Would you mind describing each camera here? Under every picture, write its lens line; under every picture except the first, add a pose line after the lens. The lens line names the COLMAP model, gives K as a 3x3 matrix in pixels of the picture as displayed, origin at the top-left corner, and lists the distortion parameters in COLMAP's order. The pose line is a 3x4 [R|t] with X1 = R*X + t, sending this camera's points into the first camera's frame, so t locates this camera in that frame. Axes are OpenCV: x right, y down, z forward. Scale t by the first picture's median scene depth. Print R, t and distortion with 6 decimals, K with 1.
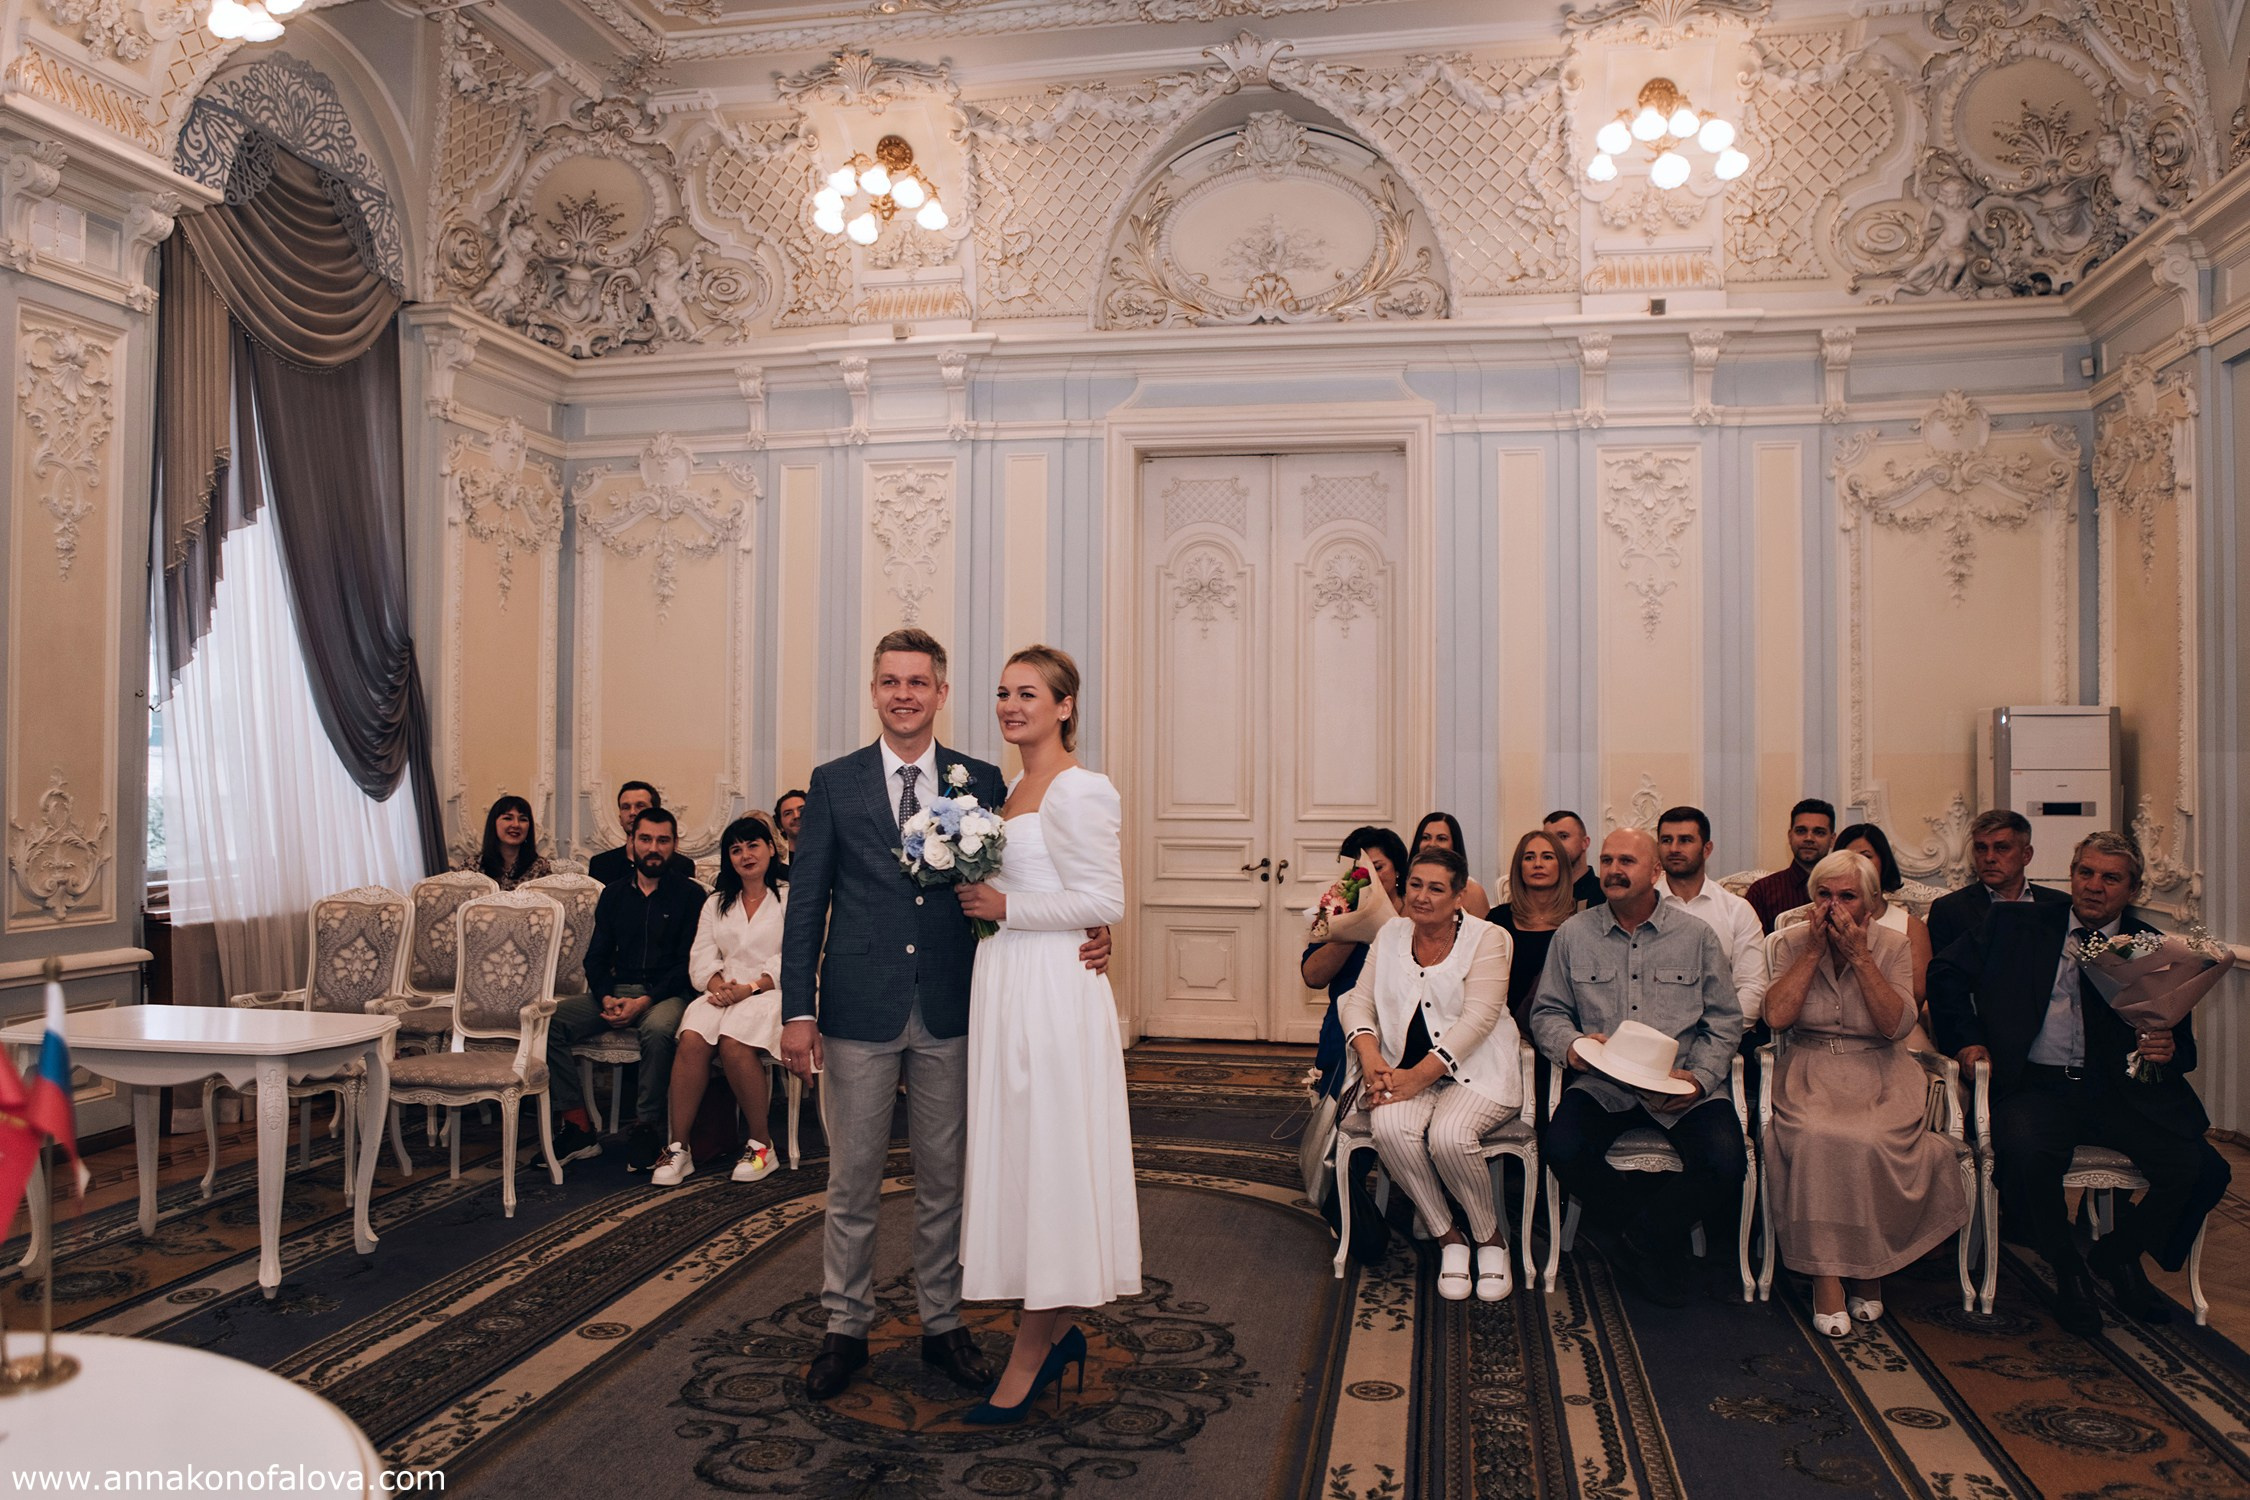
lens RADIAL K [[1687.2, 0, 1152.8], [0, 1687.2, 735.2], [0, 0, 1]] dist [-0.101062, 0.070259]
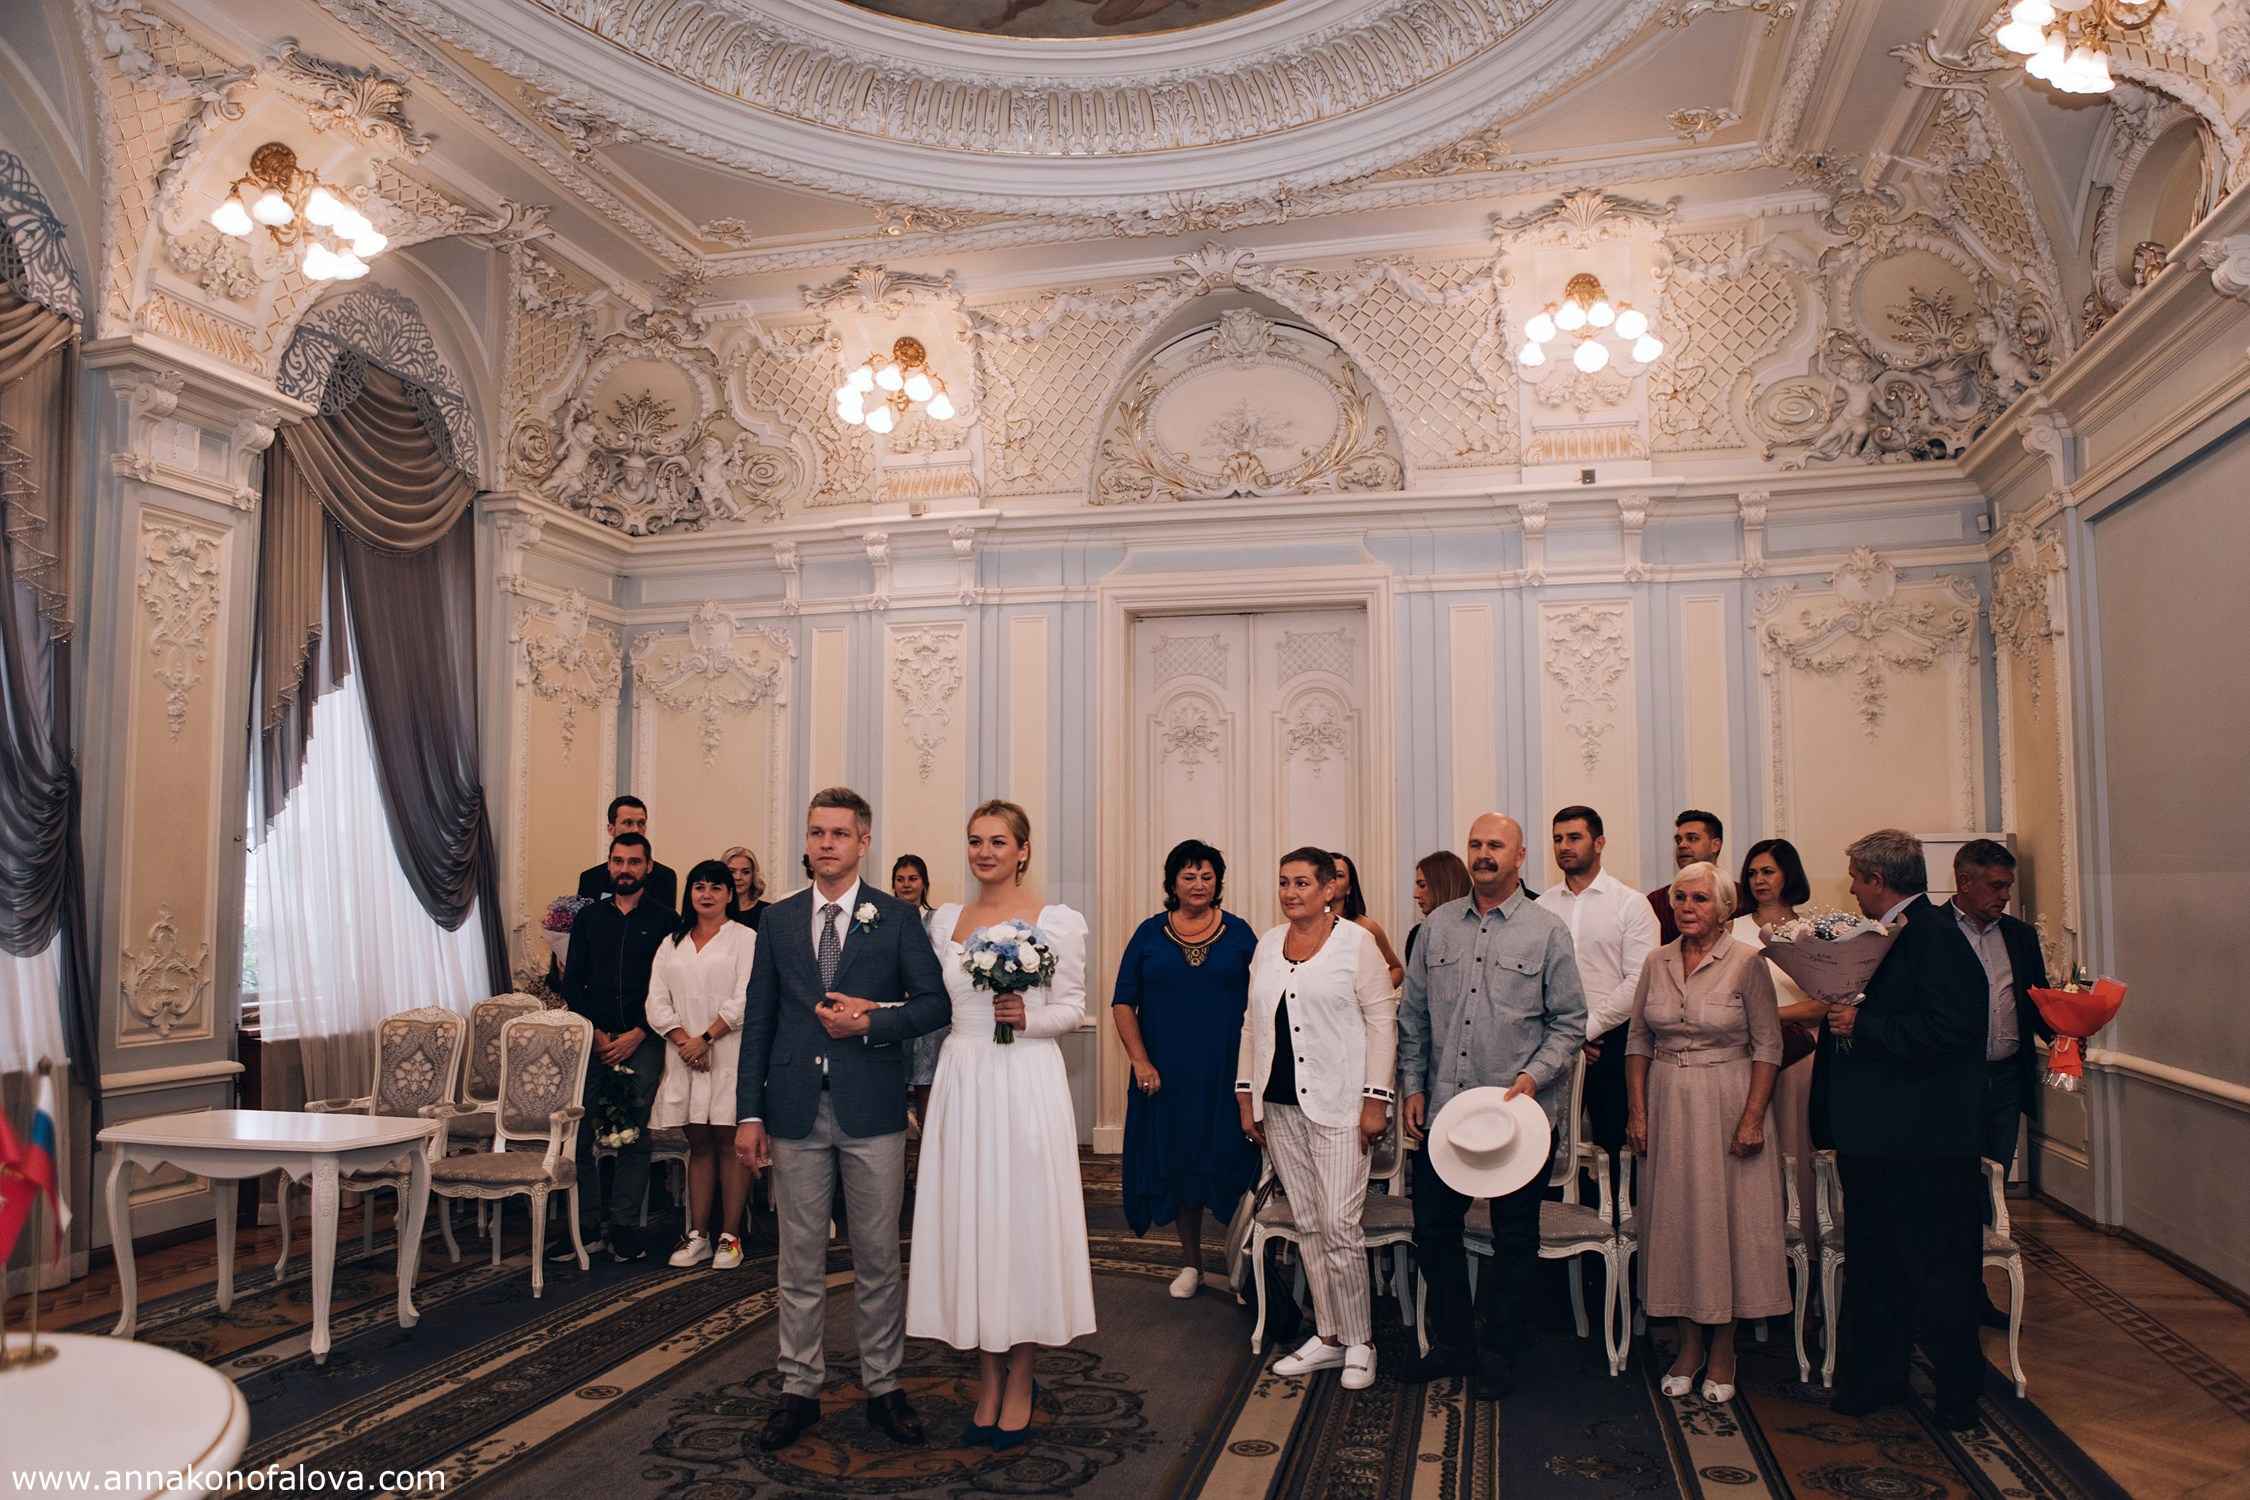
lens RADIAL K [[1594.9, 0, 1156.3], [0, 1594.9, 772.7], [0, 0, 1]] dist [-0.103151, 0.072170]
pose [[0.999123, -0.010578, -0.040524, 0.072839], [0.008327, 0.998433, -0.055335, -0.006078], [0.041046, 0.054949, 0.997645, -0.064663]]
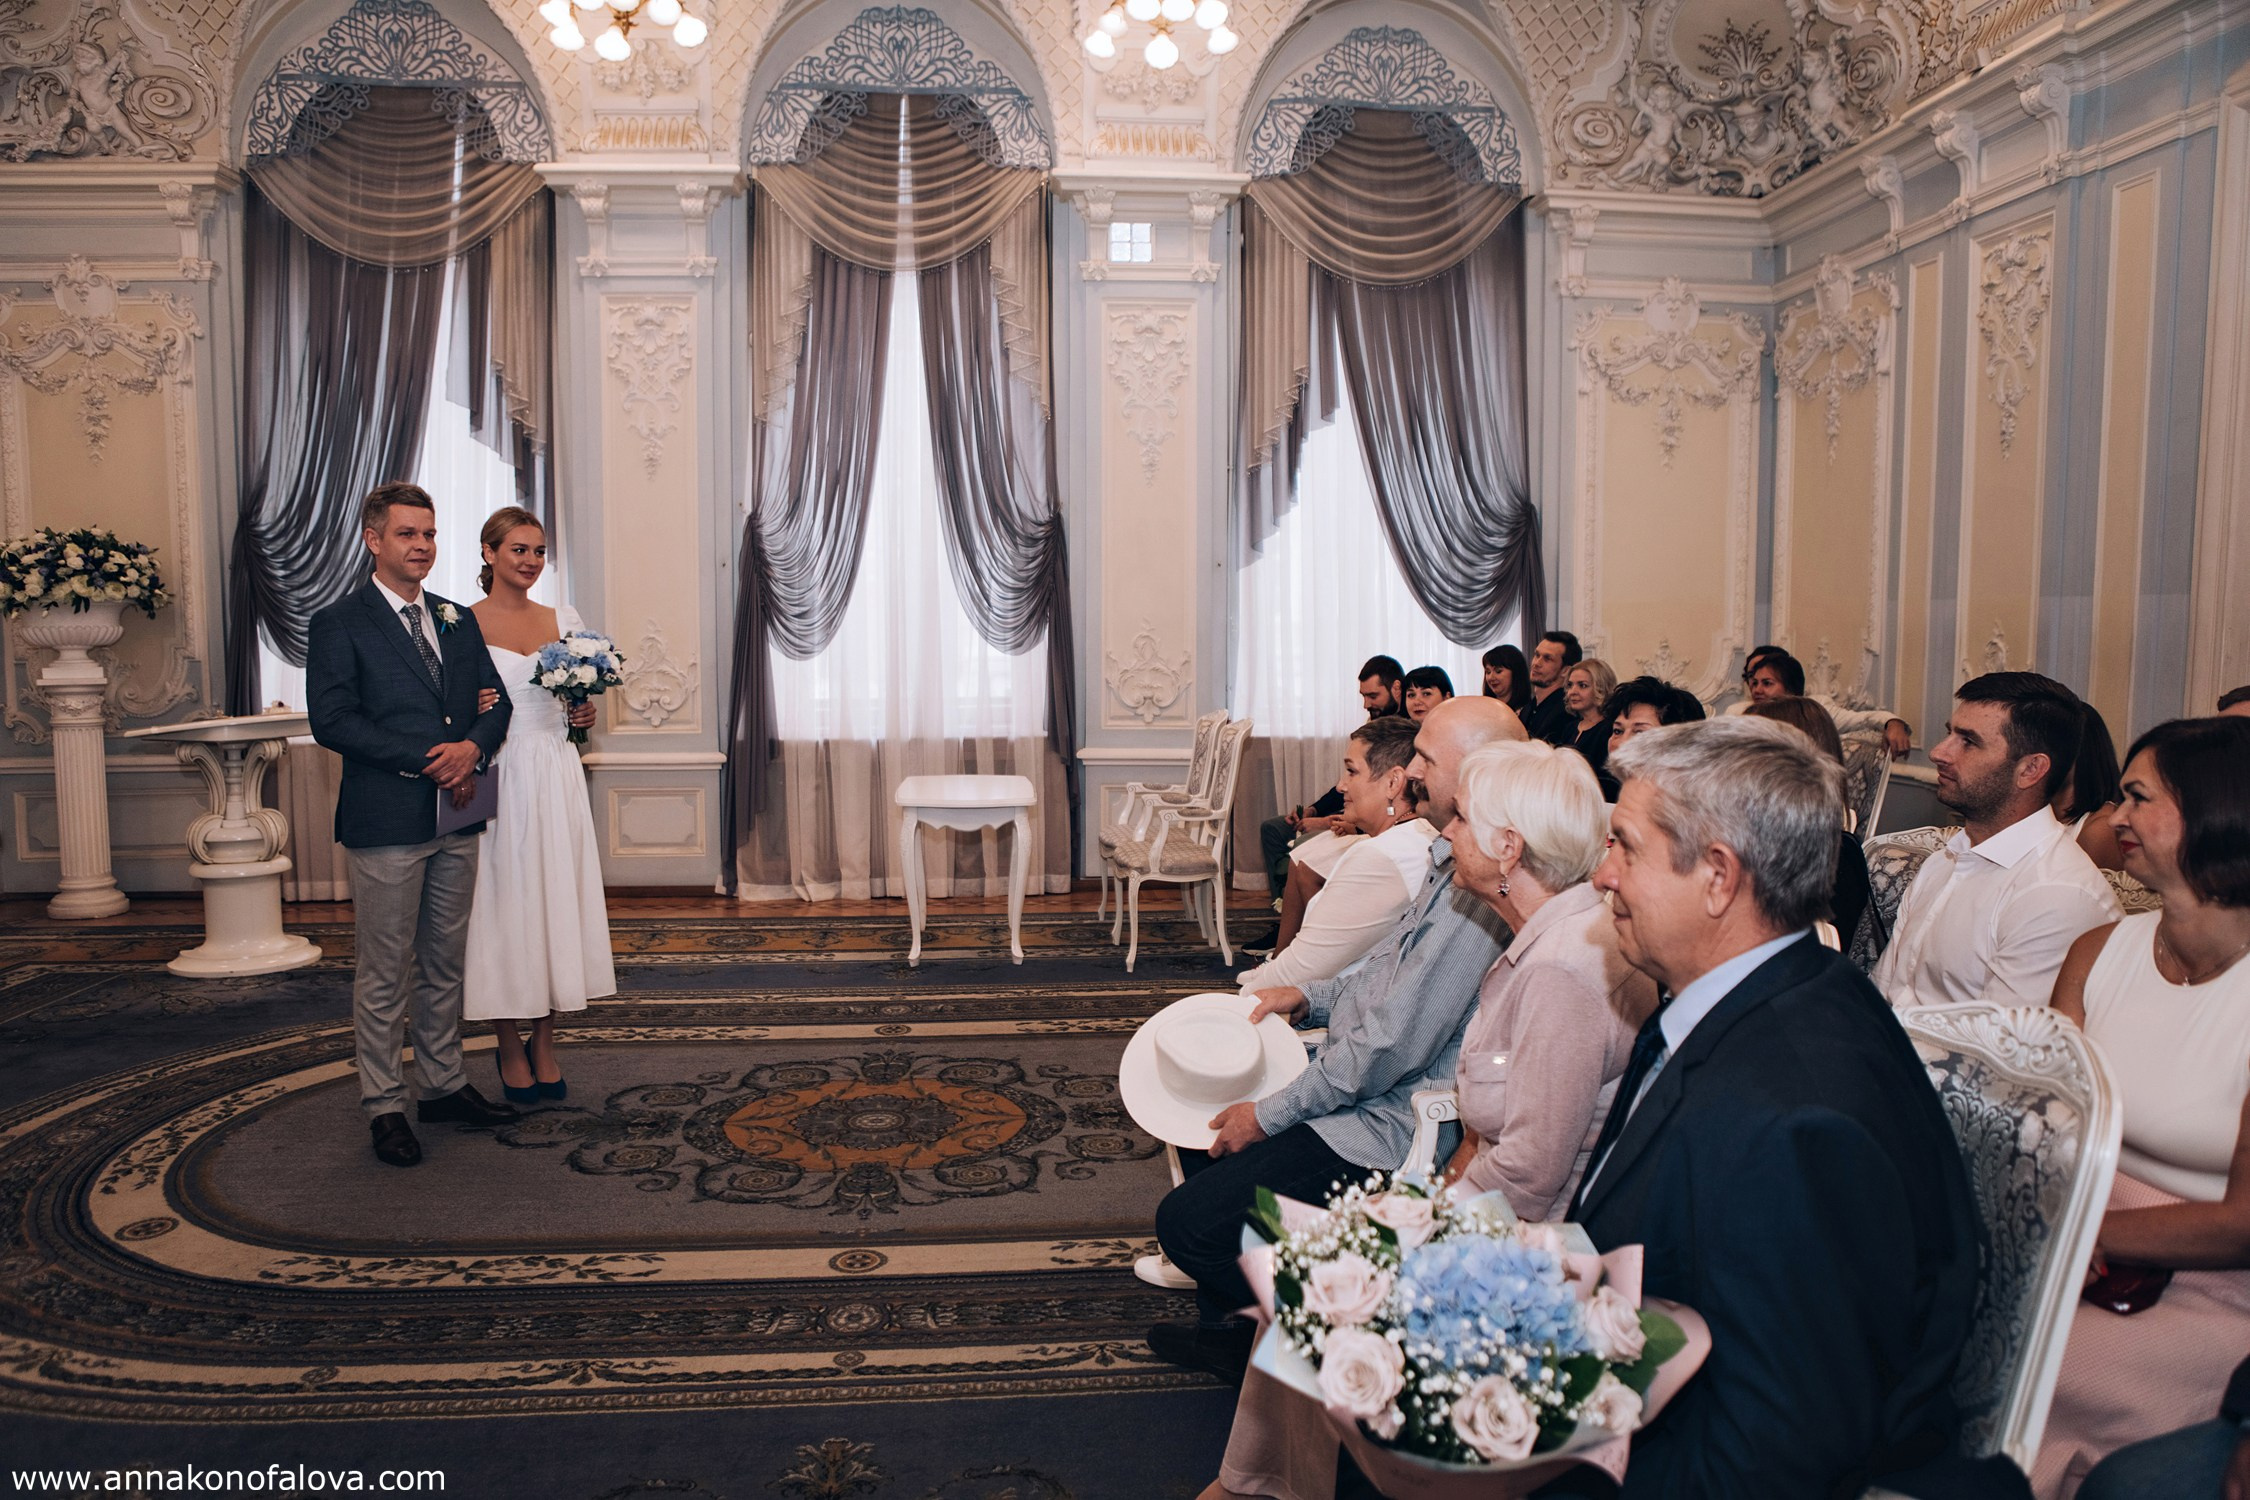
lens RADIAL K [[1552.8, 0, 1107.0], [0, 1552.8, 756.5], [0, 0, 1]] dist [-0.102349, 0.075389]
pose [[0.266857, 0.079651, -0.960439, 0.624660], [0.016153, 0.996069, 0.087094, 0.020829], [0.963601, -0.038756, 0.264521, 0.577581]]
